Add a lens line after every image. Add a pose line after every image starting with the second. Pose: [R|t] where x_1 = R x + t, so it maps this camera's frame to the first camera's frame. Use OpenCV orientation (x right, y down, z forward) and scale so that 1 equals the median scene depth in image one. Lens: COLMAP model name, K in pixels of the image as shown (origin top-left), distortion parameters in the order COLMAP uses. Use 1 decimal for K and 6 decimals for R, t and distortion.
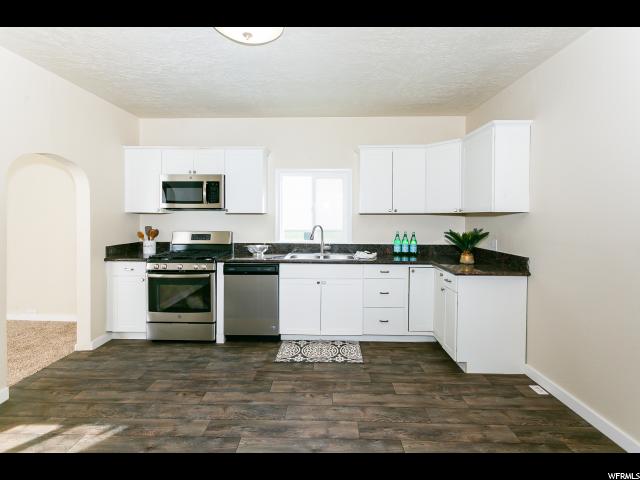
lens RADIAL K [[315.0, 0, 319.5], [0, 315.0, 224.3], [0, 0, 1]] dist [-0.000024, 0.000627]
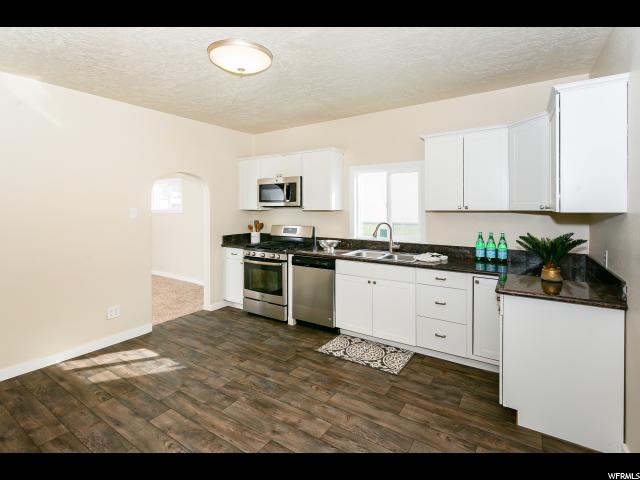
lens RADIAL K [[322.6, 0, 317.1], [0, 322.6, 211.0], [0, 0, 1]] dist [-0.001264, 0.000698]
pose [[0.838607, 0.001609, -0.544735, 0.406702], [-0.005864, 0.999964, -0.006074, -0.028932], [0.544706, 0.008288, 0.838586, 0.069521]]
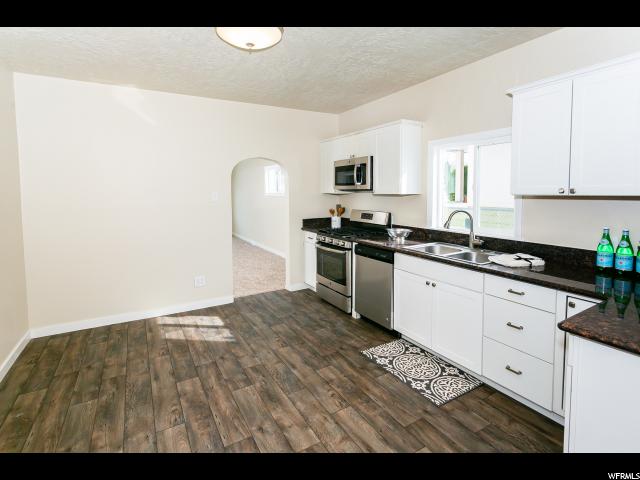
lens RADIAL K [[322.6, 0, 317.1], [0, 322.6, 211.0], [0, 0, 1]] dist [-0.001264, 0.000698]
pose [[0.508831, 0.048336, -0.859508, 0.543549], [-0.009074, 0.998668, 0.050790, -0.035649], [0.860819, -0.018045, 0.508592, 0.351816]]
